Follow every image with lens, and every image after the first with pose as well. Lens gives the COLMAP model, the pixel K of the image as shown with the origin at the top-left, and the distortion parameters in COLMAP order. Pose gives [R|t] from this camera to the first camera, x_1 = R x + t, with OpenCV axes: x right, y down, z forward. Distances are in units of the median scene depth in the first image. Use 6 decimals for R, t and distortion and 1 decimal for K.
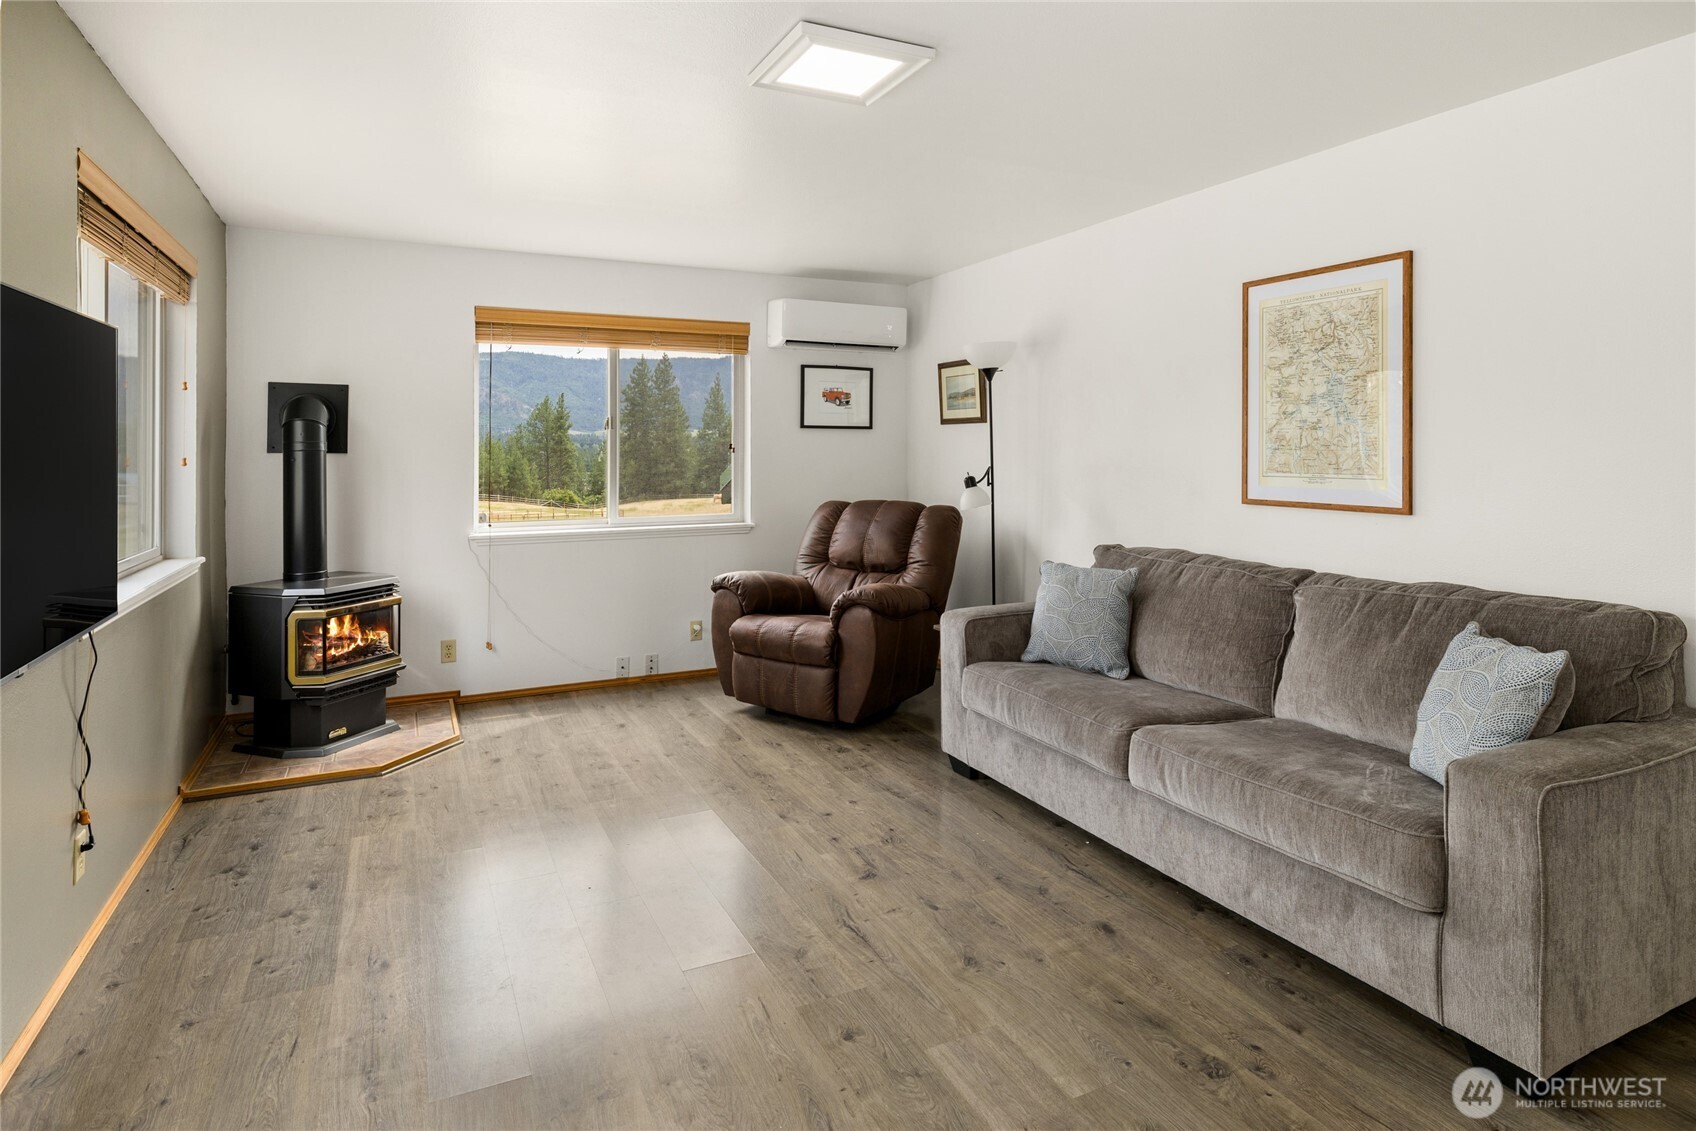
lens RADIAL K [[922.0, 0, 854.5], [0, 922.0, 452.1], [0, 0, 1]] dist [-0.003018, -0.001152]
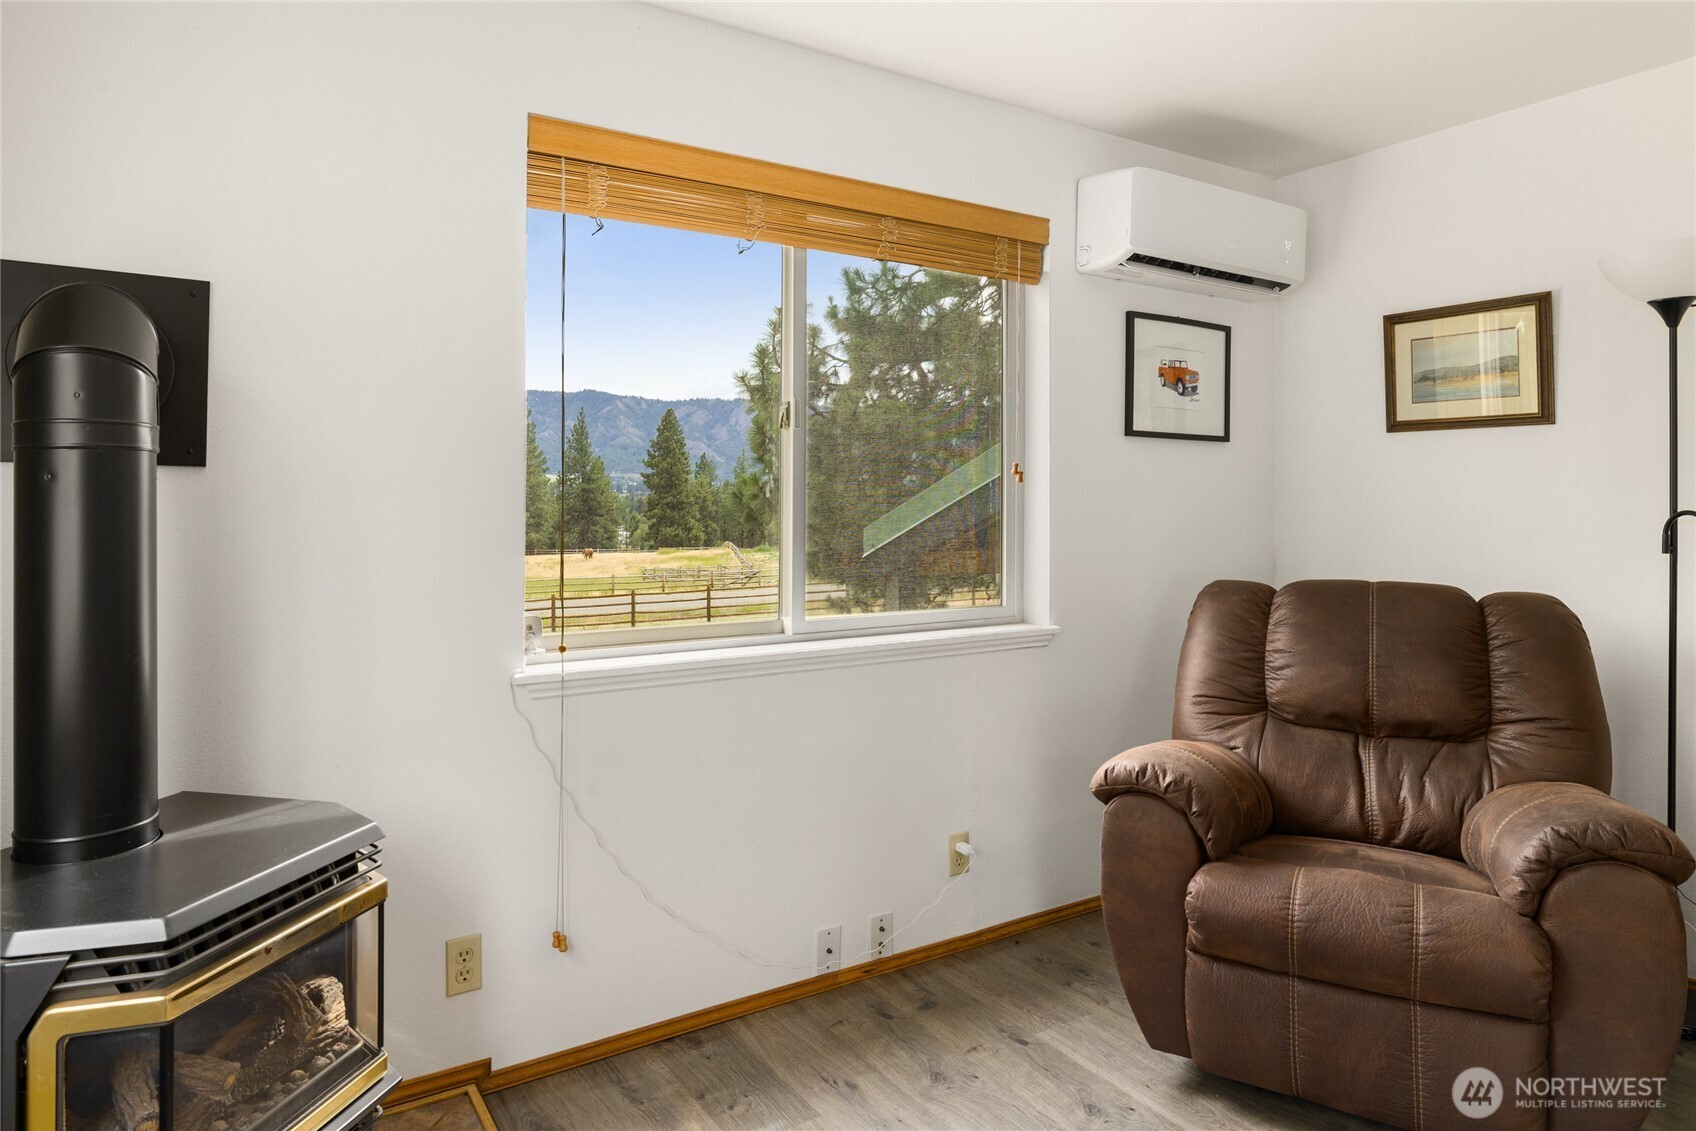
lens RADIAL K [[1028.6, 0, 839.9], [0, 1028.6, 506.2], [0, 0, 1]] dist [-0.000079, 0.000020]
pose [[0.993625, 0.003832, 0.112673, -0.335384], [-0.004315, 0.999983, 0.004042, 0.013297], [-0.112655, -0.004503, 0.993624, 0.547217]]
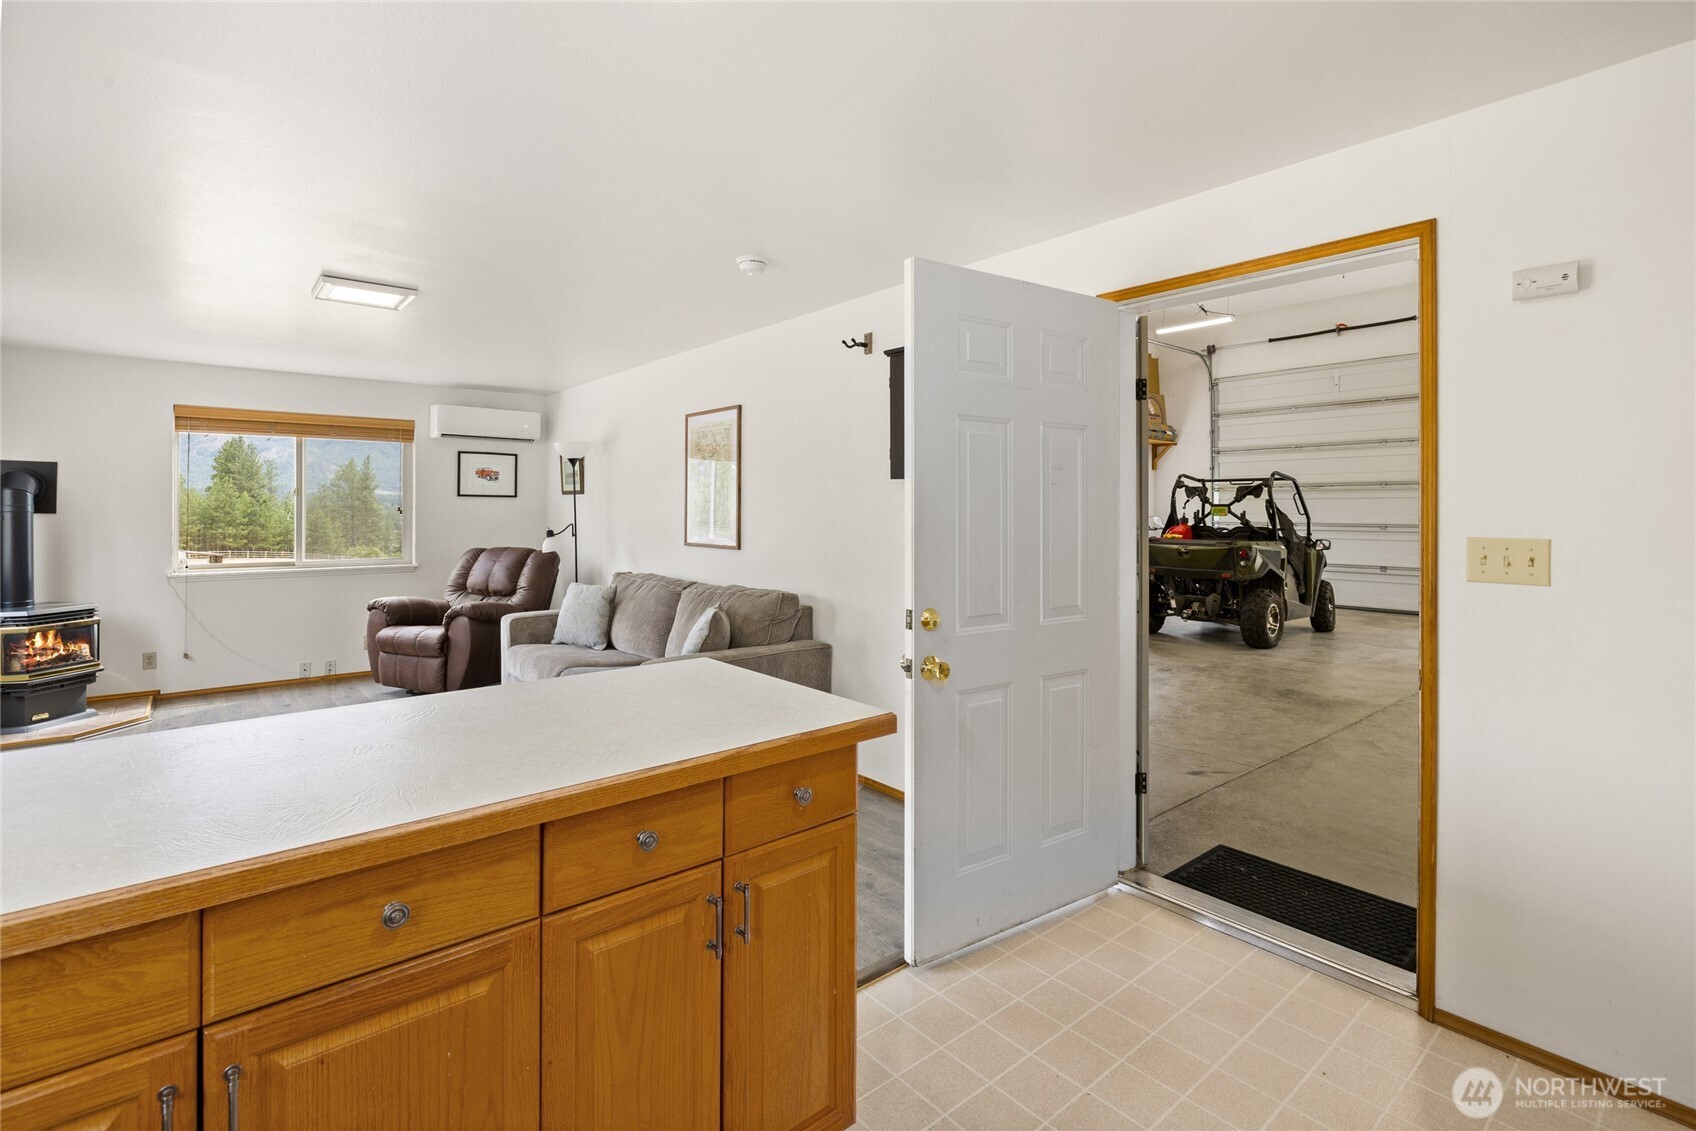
lens RADIAL K [[793.3, 0, 844.2], [0, 793.3, 514.6], [0, 0, 1]] dist [0.003667, 0.000456]
pose [[0.973953, 0.002446, 0.226737, 0.289756], [-0.003132, 0.999992, 0.002665, -0.003921], [-0.226729, -0.003305, 0.973952, -0.370293]]
